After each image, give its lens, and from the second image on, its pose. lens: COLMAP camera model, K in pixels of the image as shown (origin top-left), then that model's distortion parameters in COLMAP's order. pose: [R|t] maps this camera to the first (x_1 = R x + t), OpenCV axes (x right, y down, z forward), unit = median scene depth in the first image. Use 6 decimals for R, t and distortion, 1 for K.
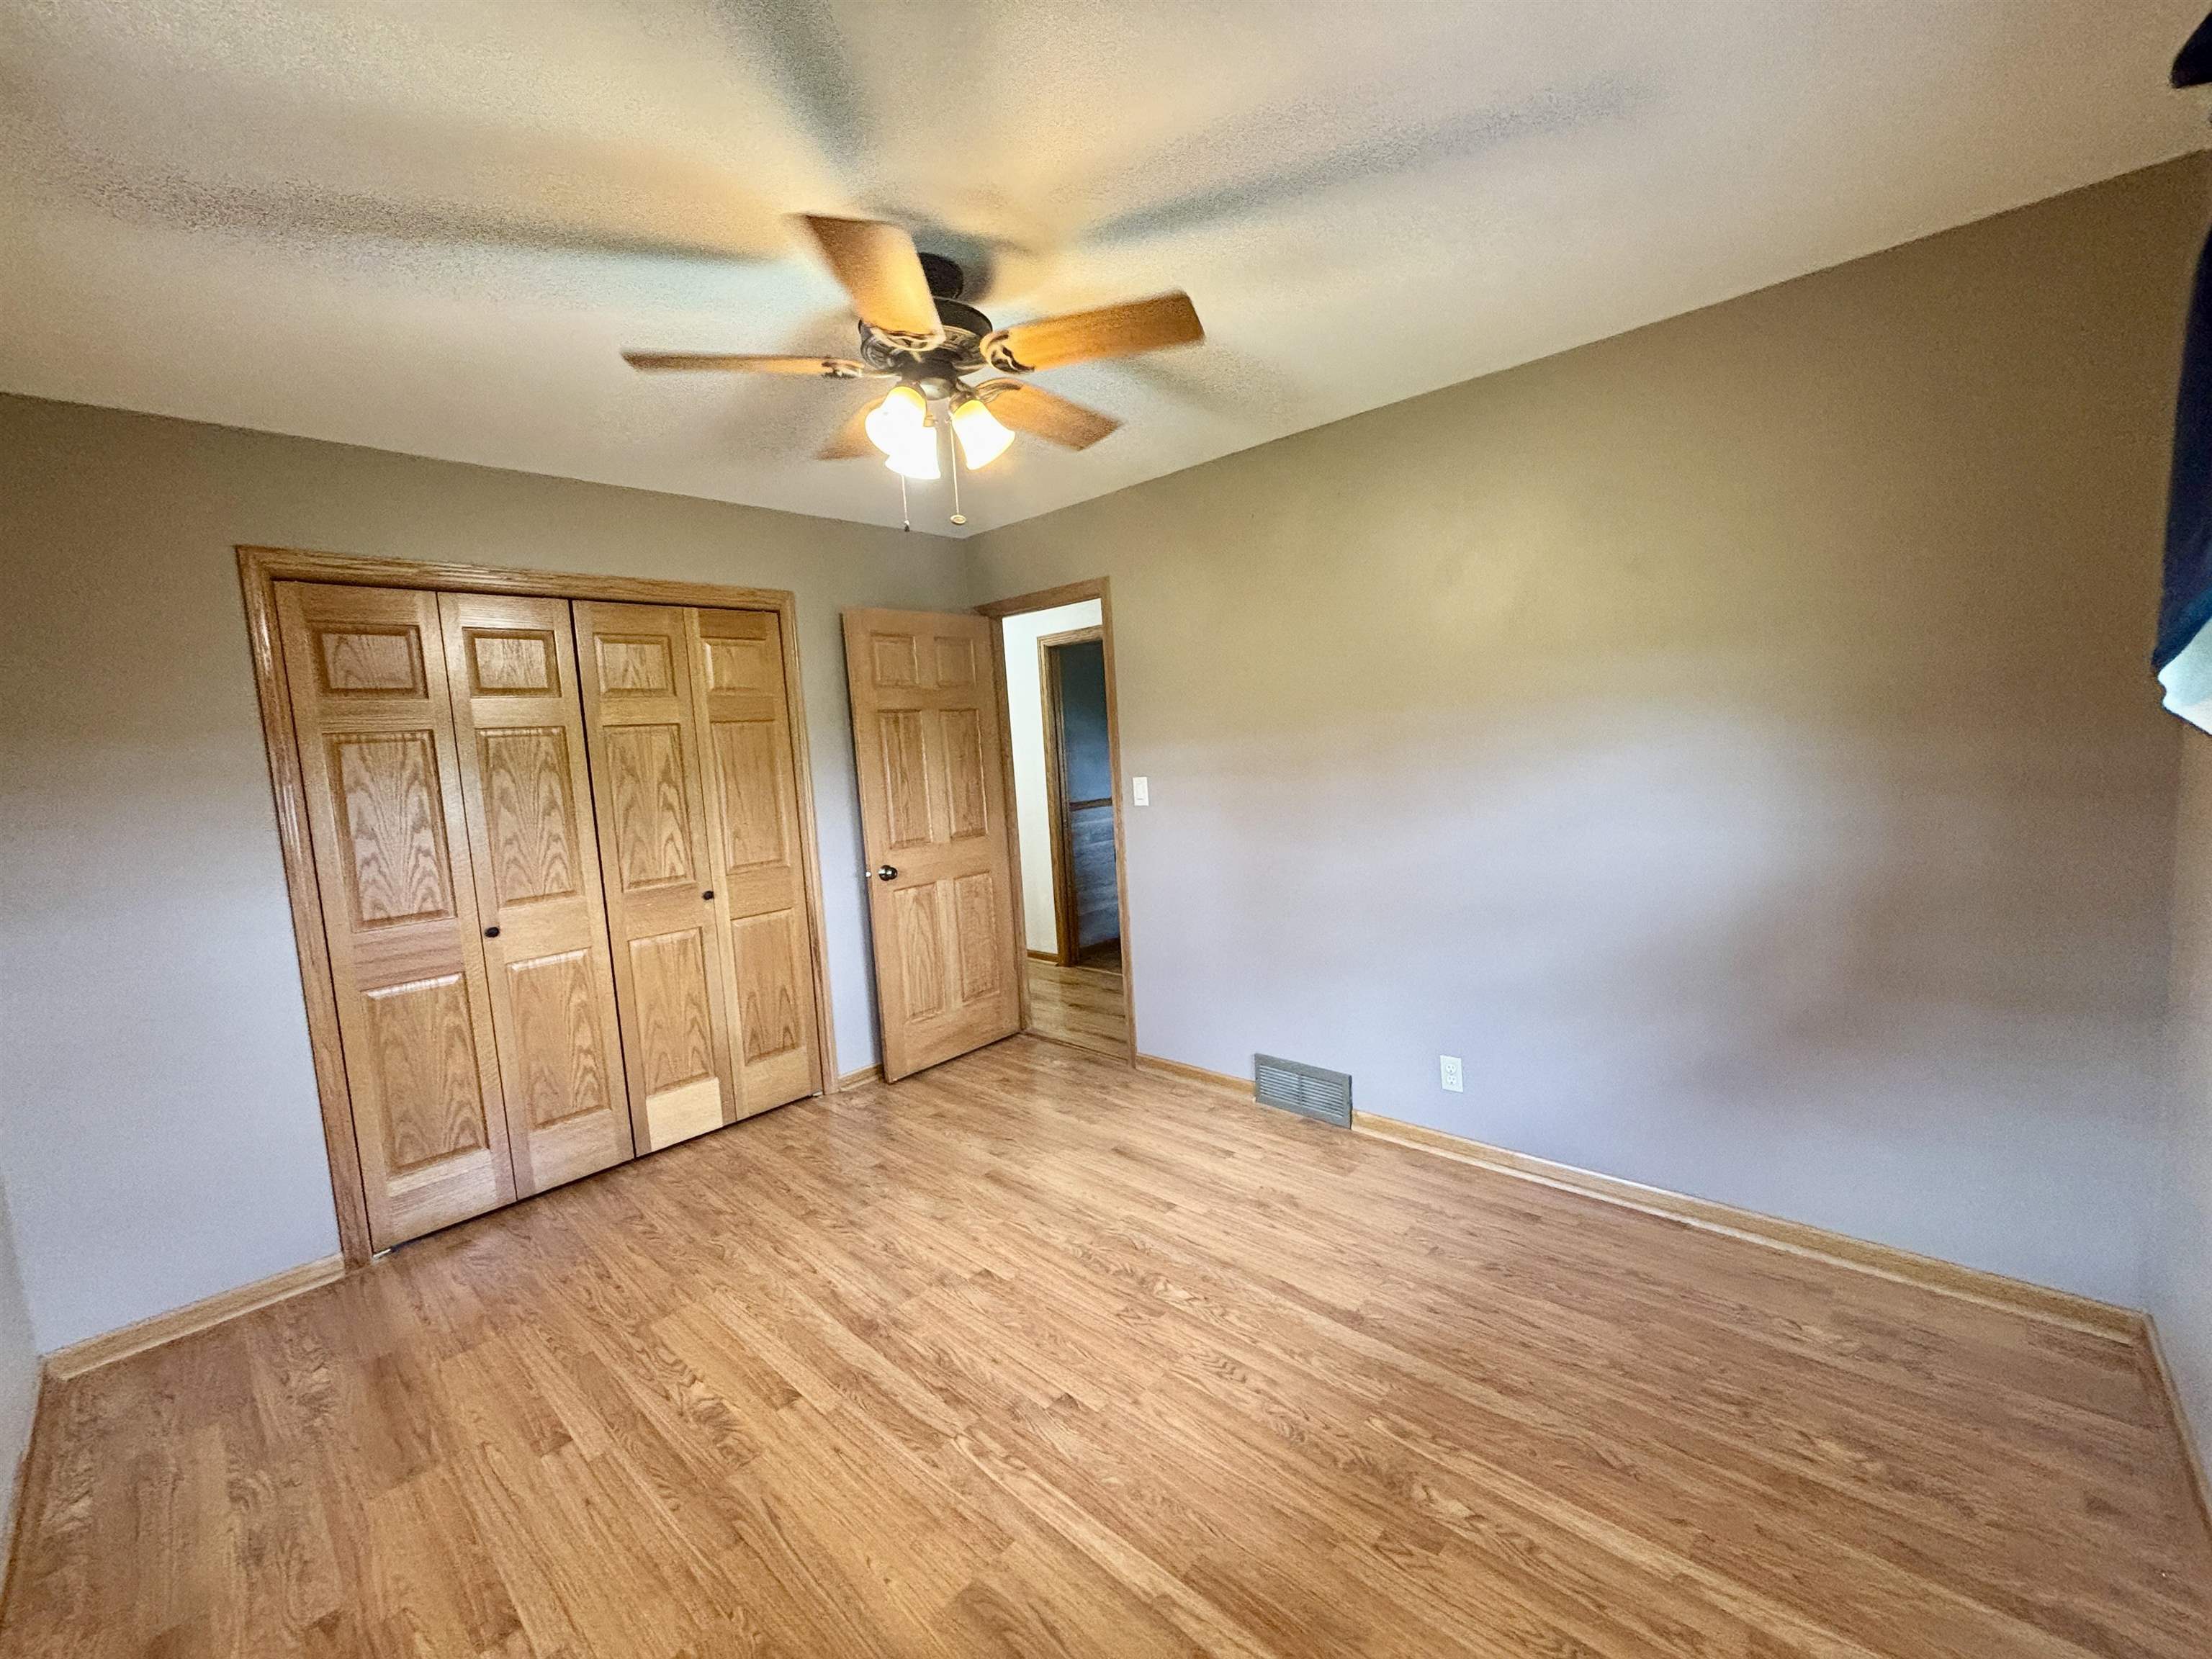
lens RADIAL K [[888.3, 0, 1106.0], [0, 888.3, 829.5], [0, 0, 1]] dist [0.001655, 0.000013]
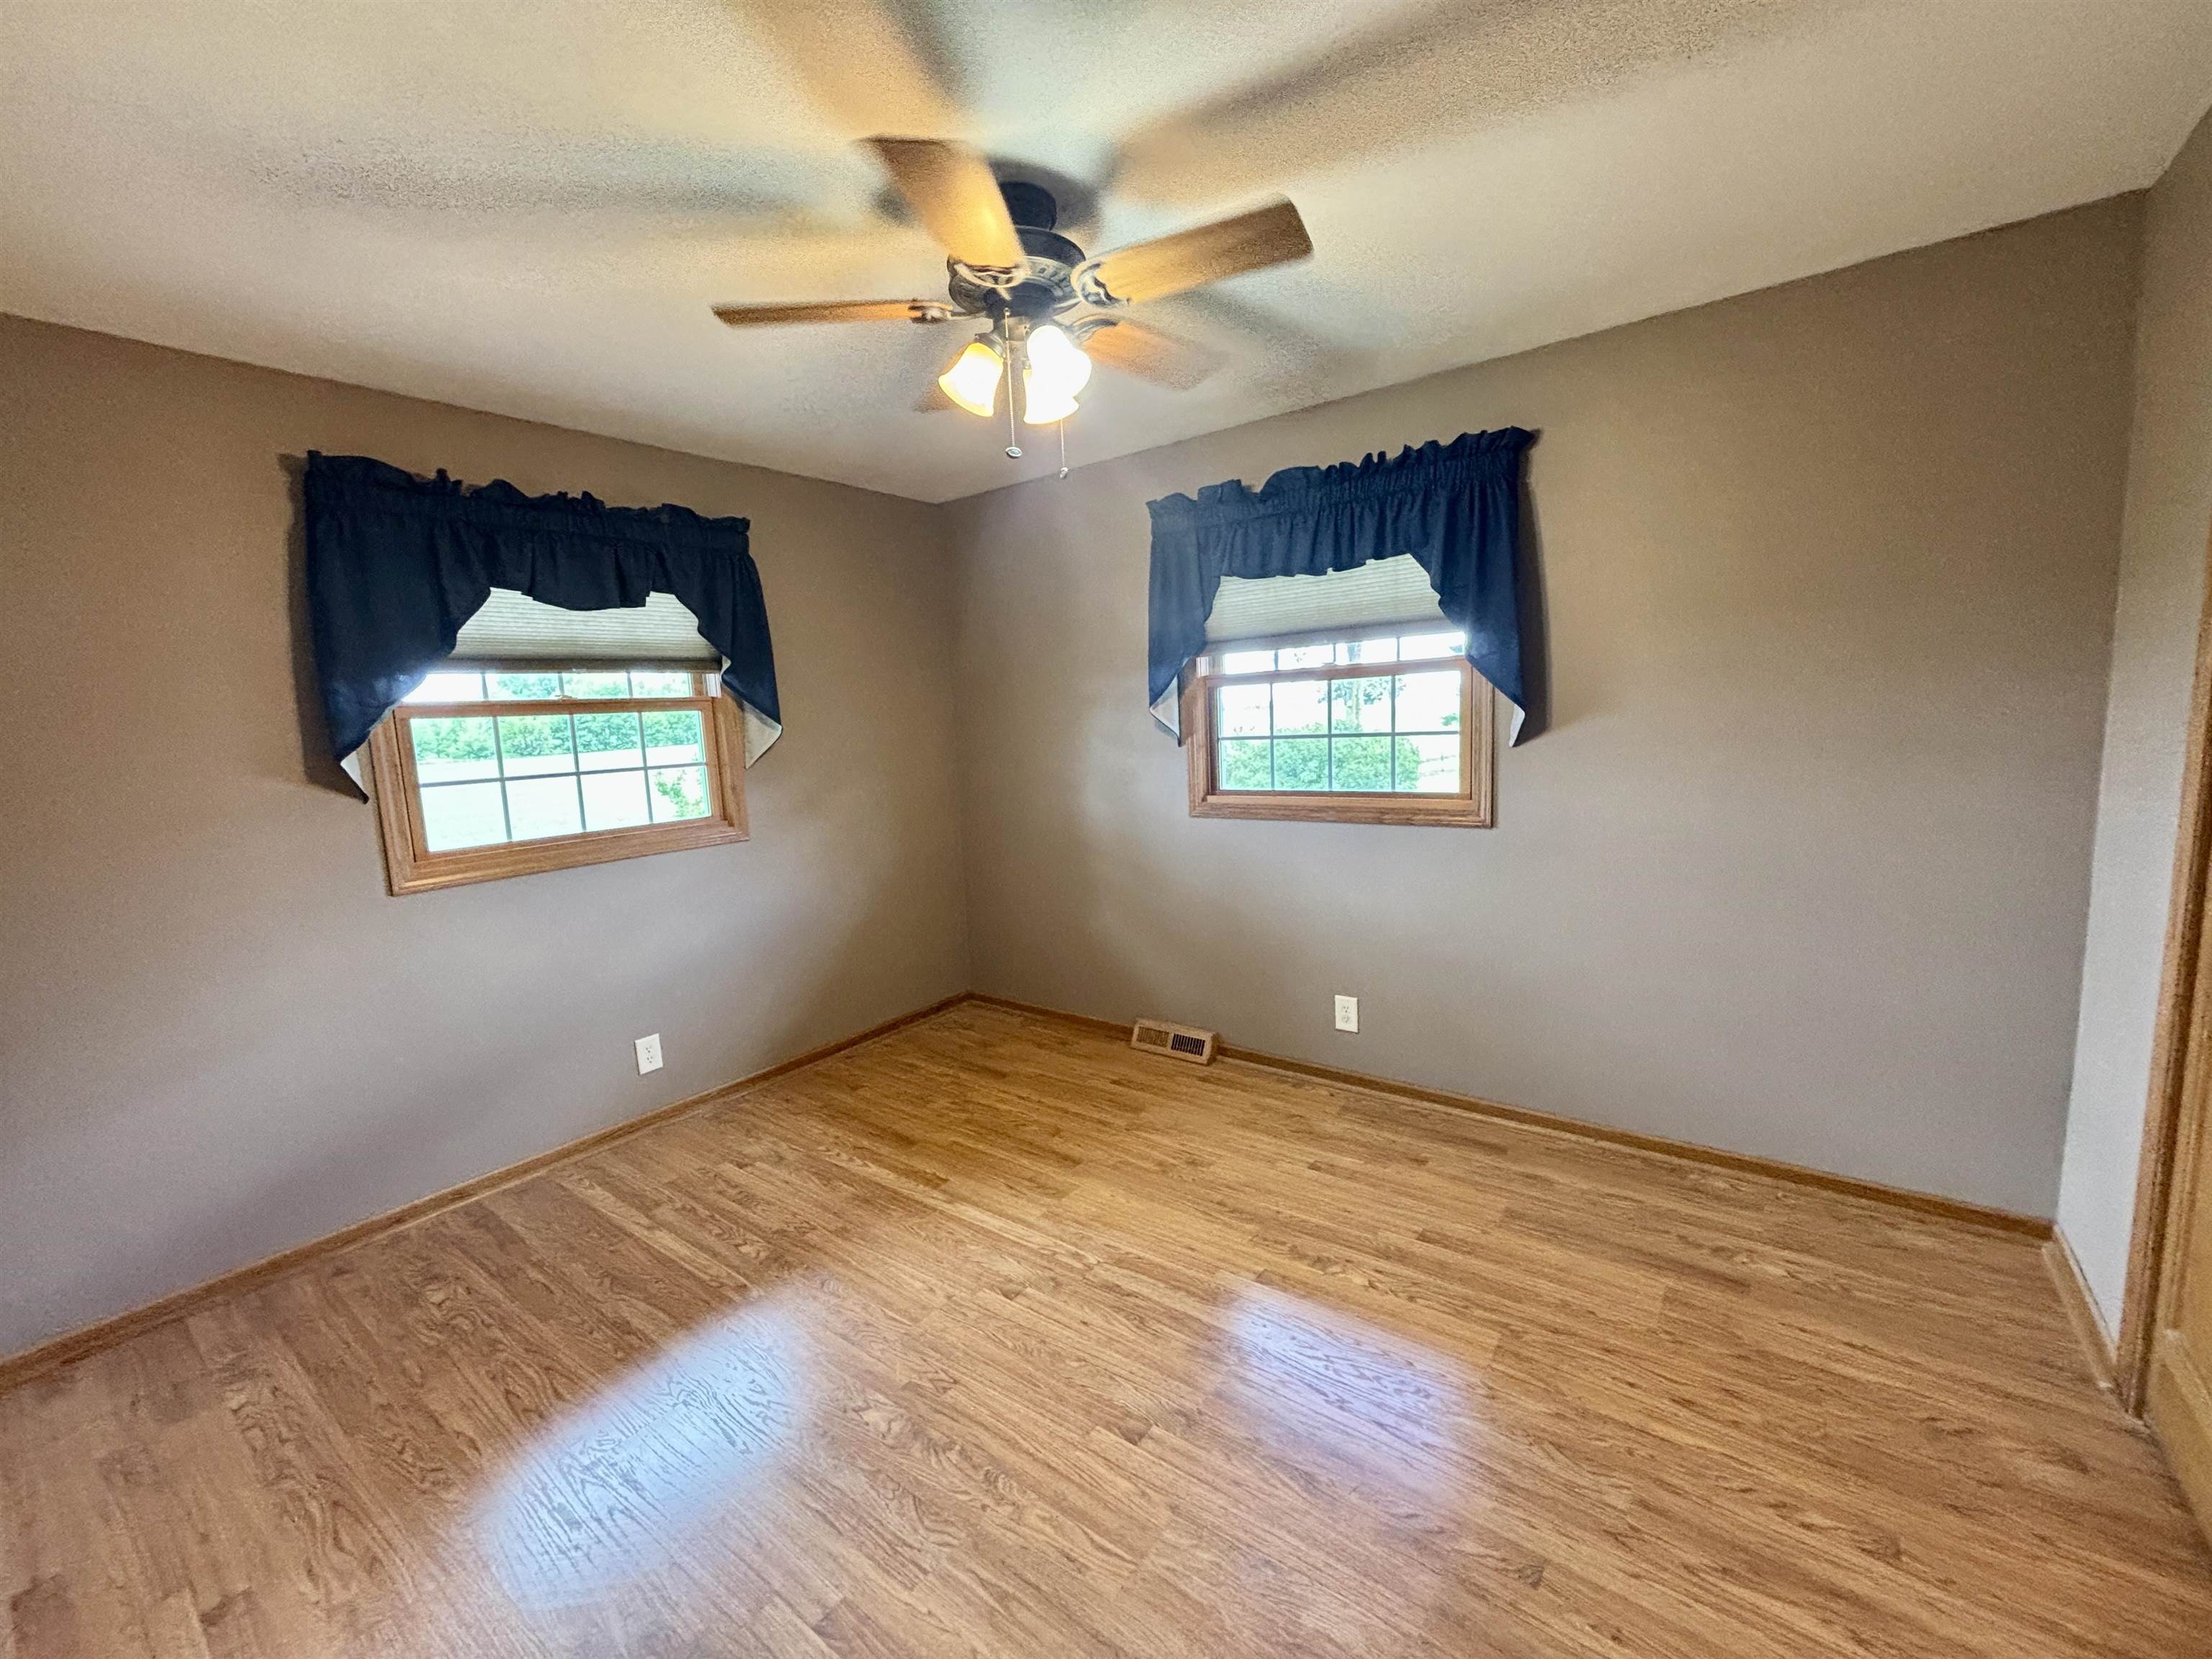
lens RADIAL K [[888.3, 0, 1106.0], [0, 888.3, 829.5], [0, 0, 1]] dist [0.001655, 0.000013]
pose [[-0.989514, 0.118606, -0.082426, -0.140534], [0.096443, 0.967387, 0.234224, -0.182374], [0.107518, 0.223818, -0.968682, 1.967977]]
